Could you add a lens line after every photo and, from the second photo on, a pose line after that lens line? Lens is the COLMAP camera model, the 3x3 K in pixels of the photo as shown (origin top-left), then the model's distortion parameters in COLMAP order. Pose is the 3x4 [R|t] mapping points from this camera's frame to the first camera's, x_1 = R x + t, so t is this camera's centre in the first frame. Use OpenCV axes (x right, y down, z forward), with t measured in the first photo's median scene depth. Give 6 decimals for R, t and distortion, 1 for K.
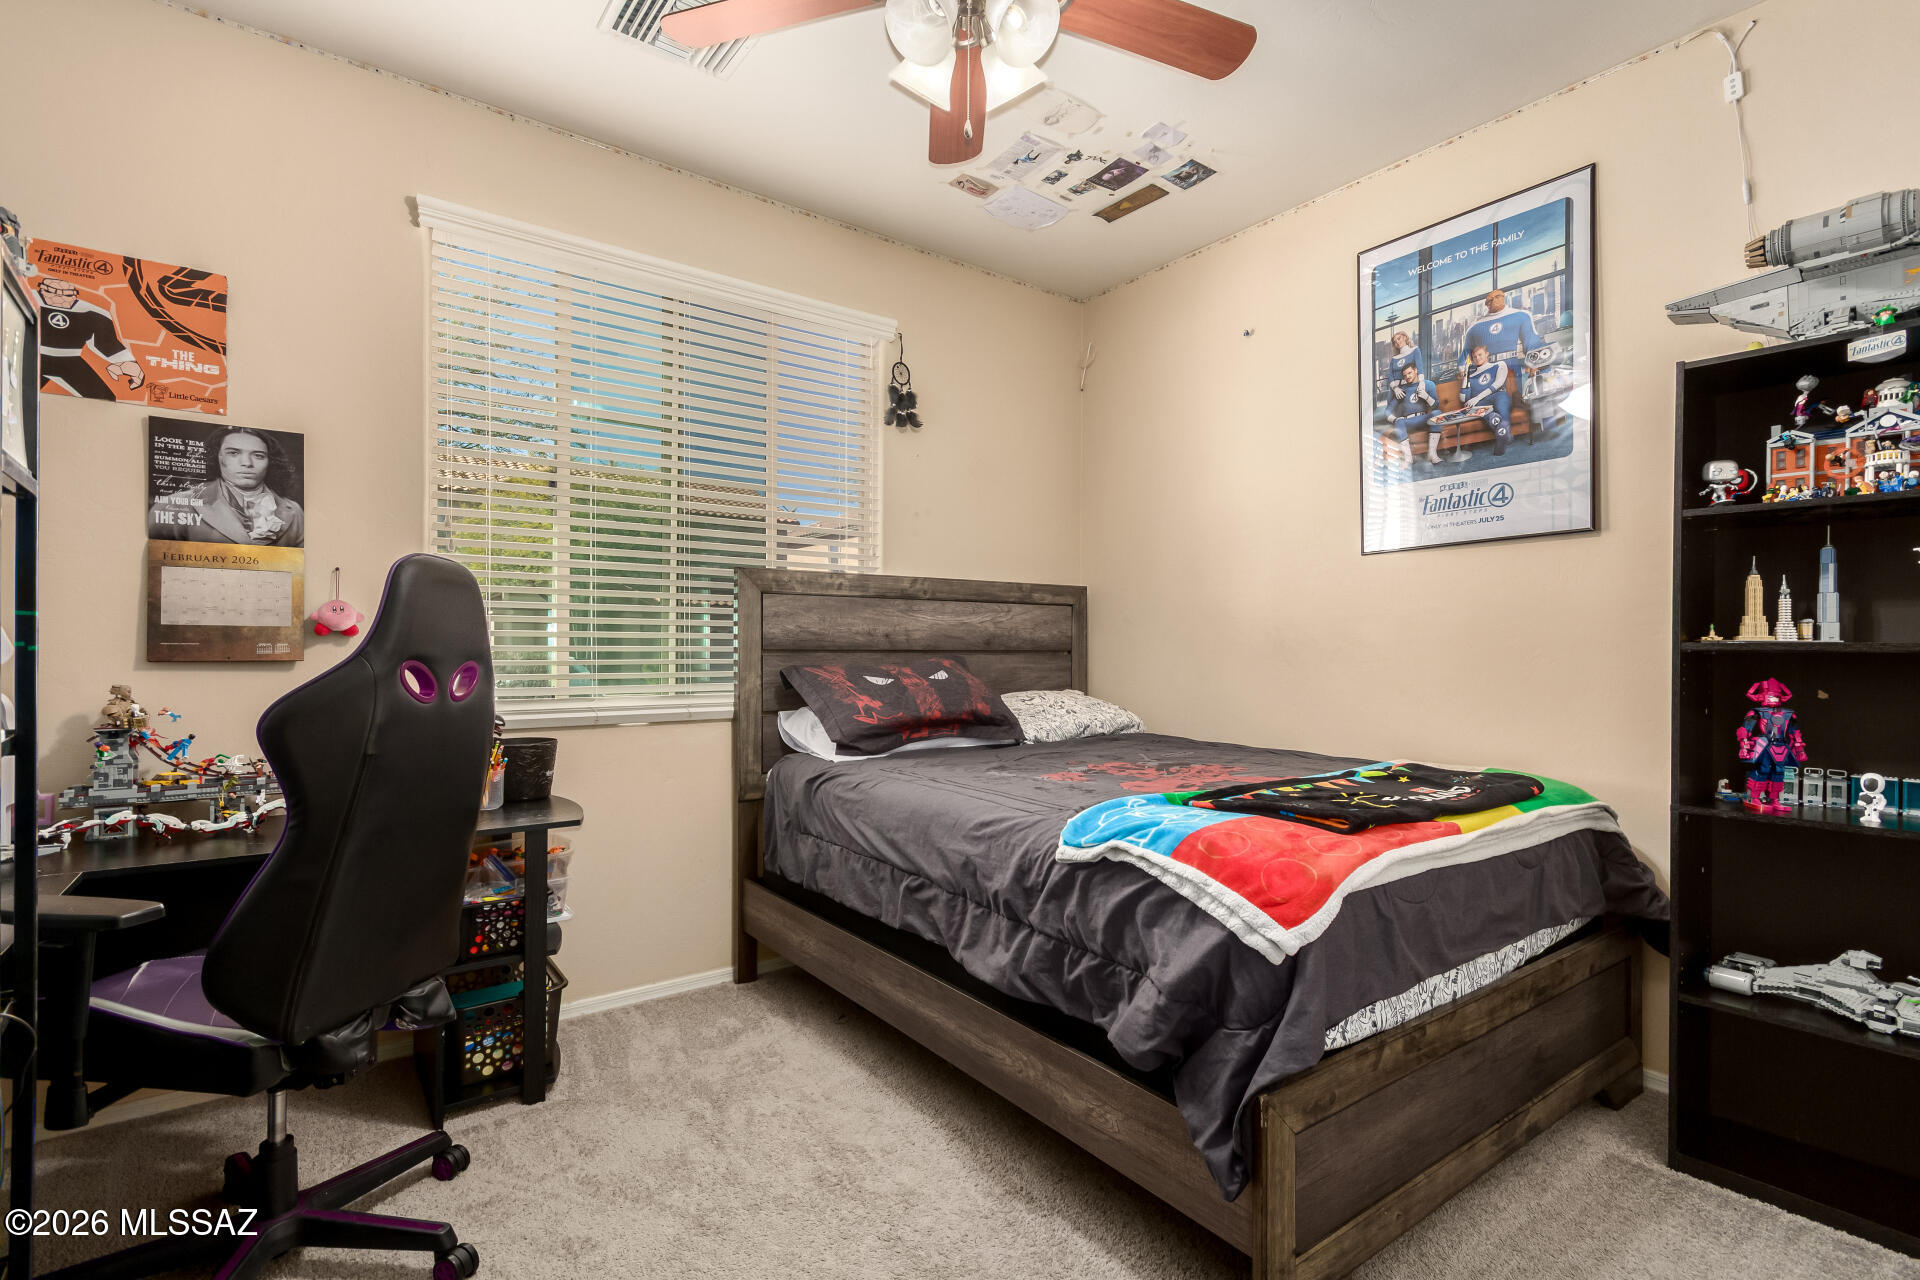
lens RADIAL K [[877.8, 0, 961.5], [0, 877.8, 645.8], [0, 0, 1]] dist [0.002917, 0.000101]
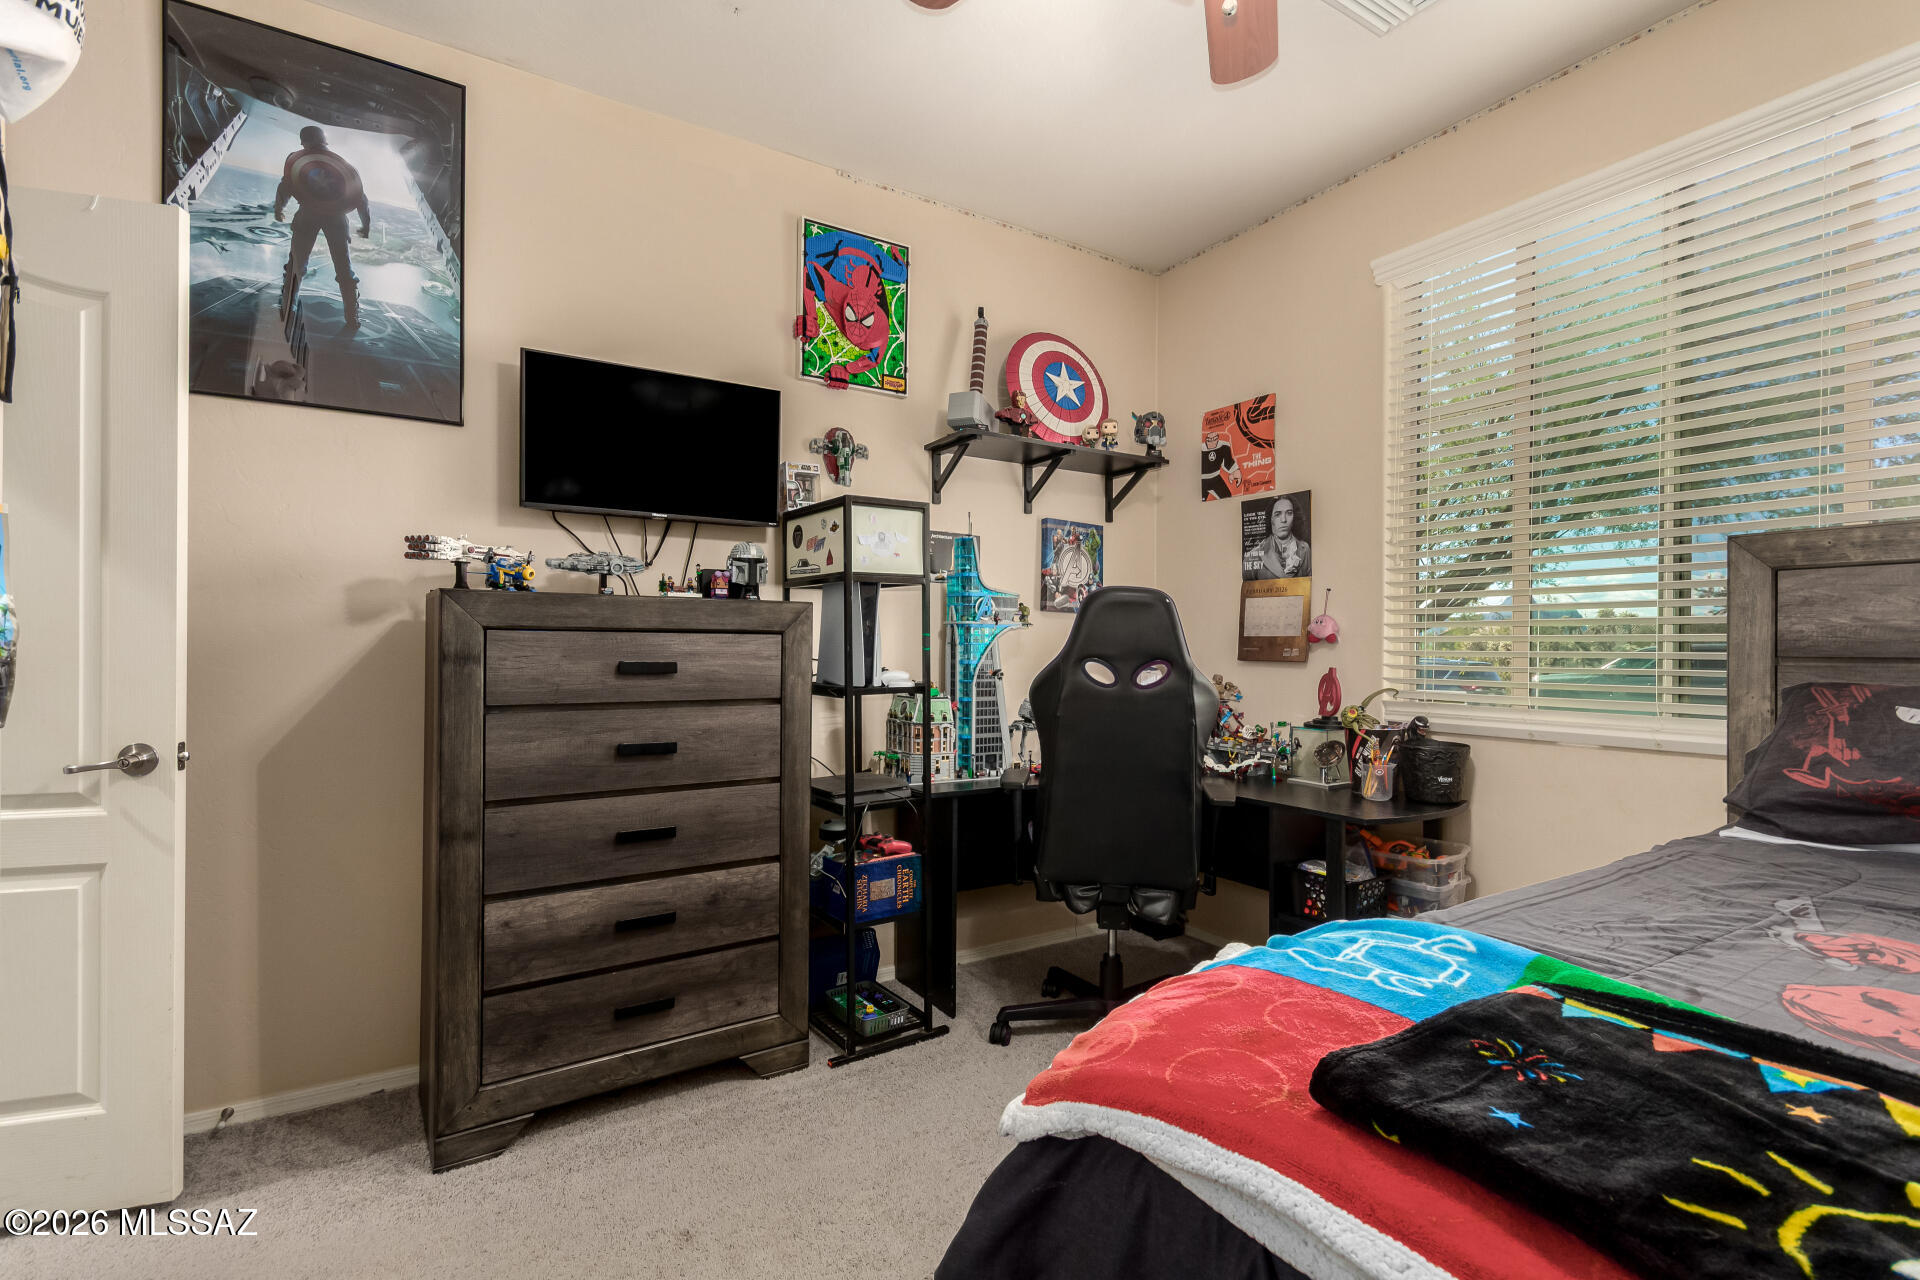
lens RADIAL K [[877.8, 0, 960.6], [0, 877.8, 641.6], [0, 0, 1]] dist [0.002917, 0.000101]
pose [[-0.070744, -0.011518, -0.997428, 0.627357], [-0.005269, 0.999924, -0.011173, 0.004403], [0.997481, 0.004465, -0.070800, 0.595376]]
